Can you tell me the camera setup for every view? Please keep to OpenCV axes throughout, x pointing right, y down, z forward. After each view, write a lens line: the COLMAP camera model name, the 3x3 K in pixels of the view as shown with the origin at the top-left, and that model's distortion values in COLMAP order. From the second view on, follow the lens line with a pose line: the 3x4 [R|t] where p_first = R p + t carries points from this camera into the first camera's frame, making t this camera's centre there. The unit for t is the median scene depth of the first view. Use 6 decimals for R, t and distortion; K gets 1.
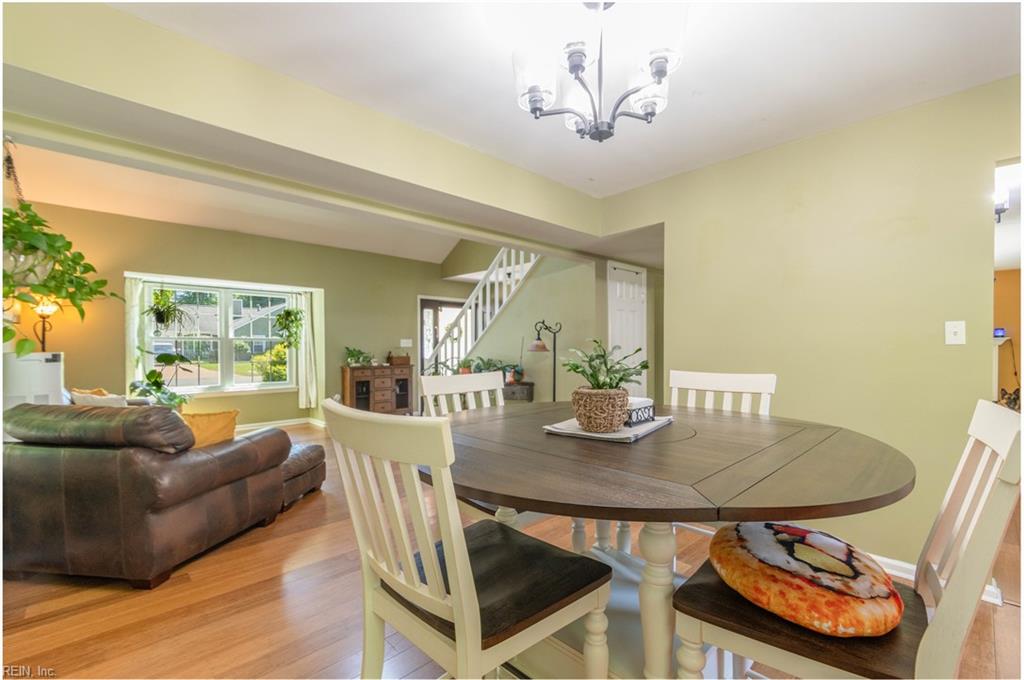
lens RADIAL K [[454.4, 0, 517.3], [0, 454.4, 352.0], [0, 0, 1]] dist [0.001894, 0.000165]
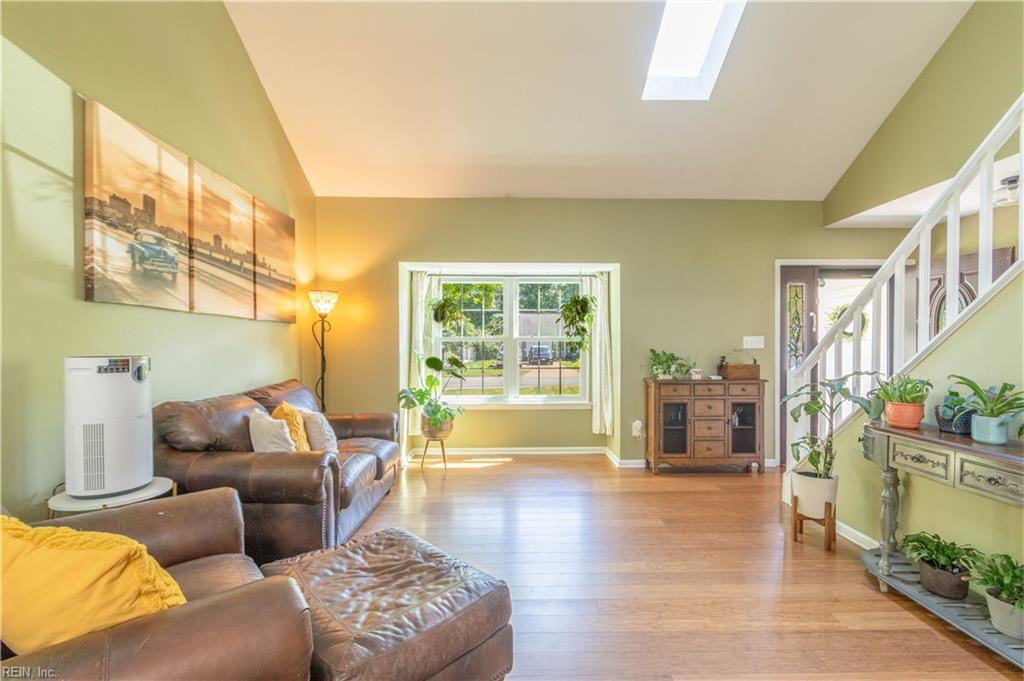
lens RADIAL K [[454.4, 0, 517.3], [0, 454.4, 352.5], [0, 0, 1]] dist [0.001894, 0.000165]
pose [[0.737250, 0.006761, -0.675586, -0.075248], [-0.009123, 0.999958, 0.000051, -0.004181], [0.675558, 0.006126, 0.737281, 0.379449]]
